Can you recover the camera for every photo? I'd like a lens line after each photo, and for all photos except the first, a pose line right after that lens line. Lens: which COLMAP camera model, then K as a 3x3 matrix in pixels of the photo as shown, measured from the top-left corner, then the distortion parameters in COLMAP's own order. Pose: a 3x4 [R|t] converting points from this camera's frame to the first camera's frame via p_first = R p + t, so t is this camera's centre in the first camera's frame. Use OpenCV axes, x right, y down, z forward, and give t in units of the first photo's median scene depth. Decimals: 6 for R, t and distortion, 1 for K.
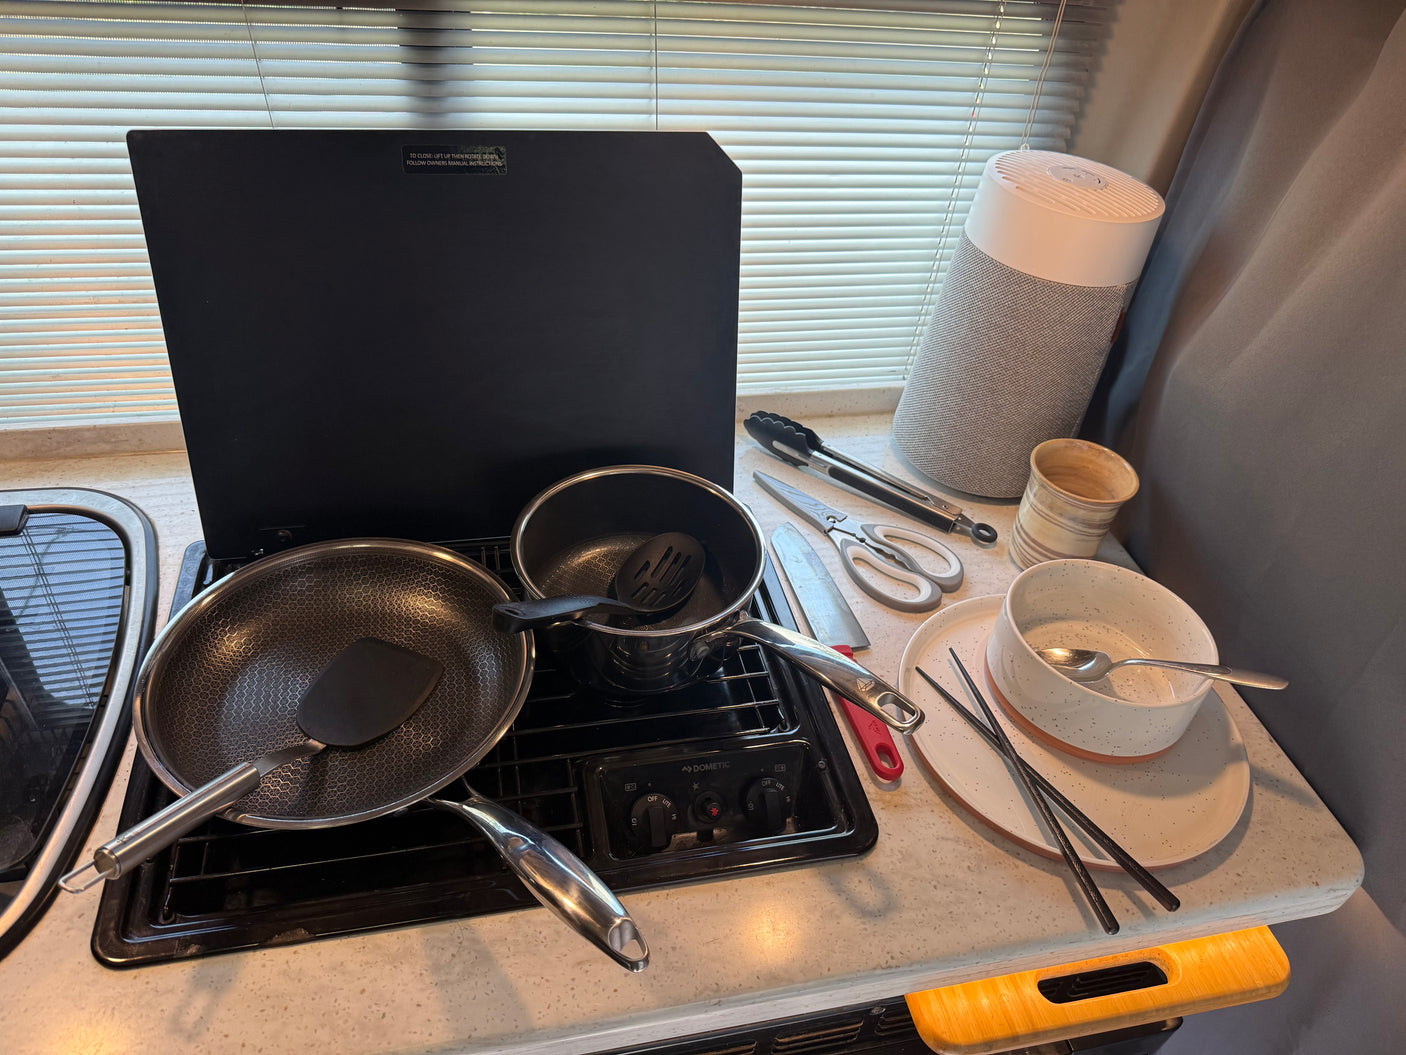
lens RADIAL K [[1054.4, 0, 700.6], [0, 1054.4, 519.2], [0, 0, 1]] dist [0.012790, -0.000837]
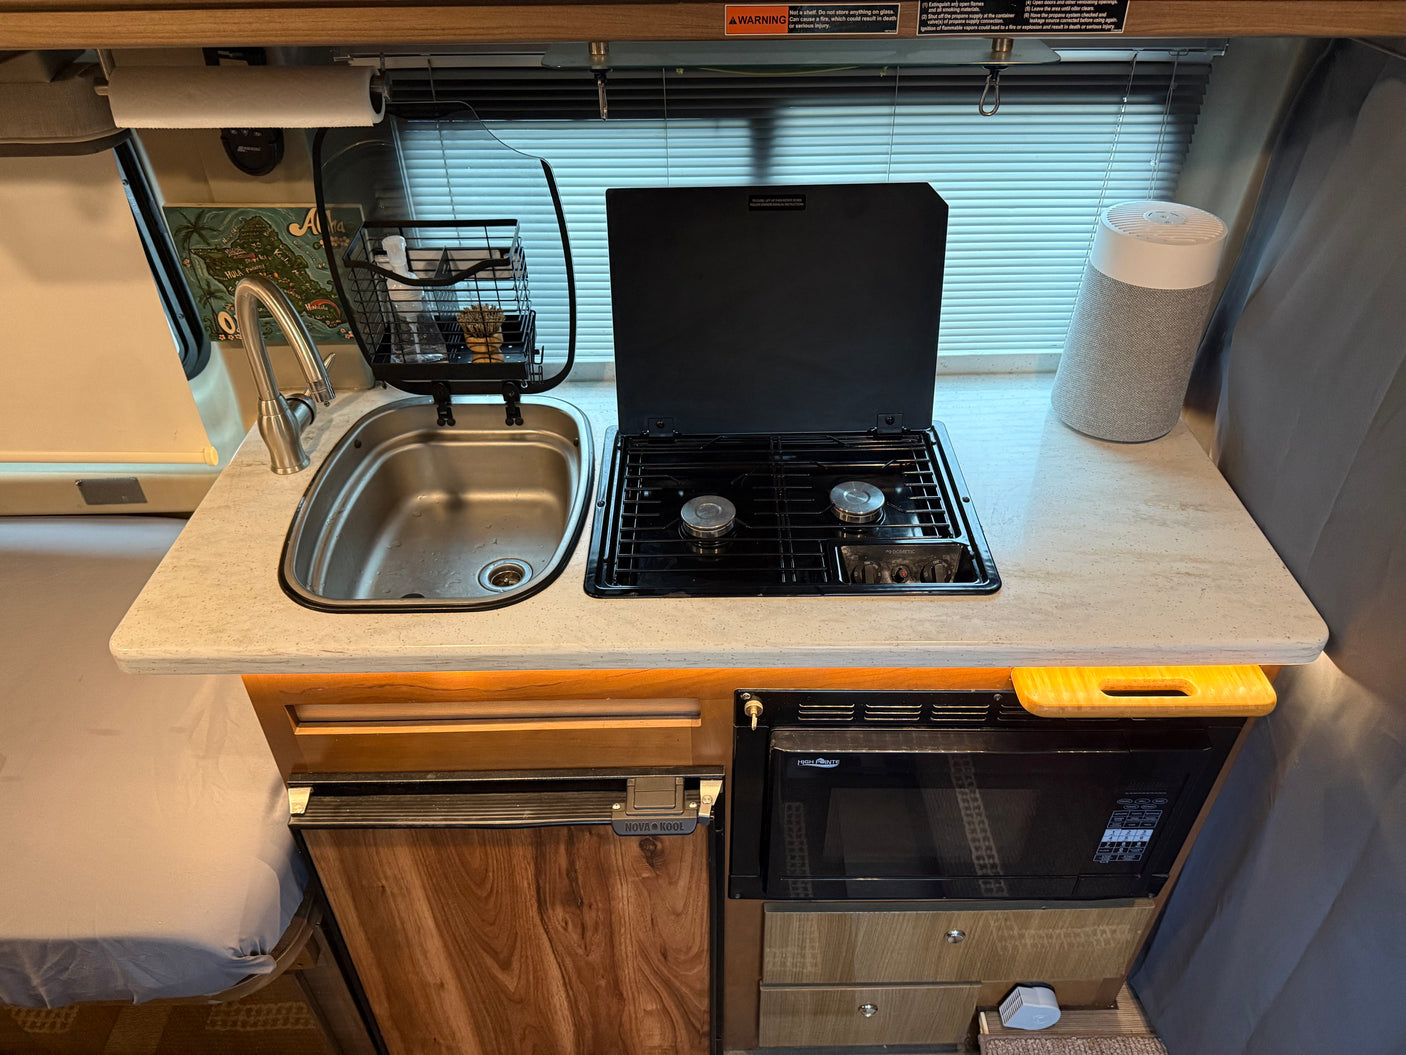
lens RADIAL K [[1054.4, 0, 712.1], [0, 1054.4, 529.2], [0, 0, 1]] dist [0.012790, -0.000837]
pose [[0.974101, 0.046776, -0.221223, 0.066923], [-0.056759, 0.997627, -0.038983, 0.235024], [0.218875, 0.050530, 0.974444, -0.597302]]
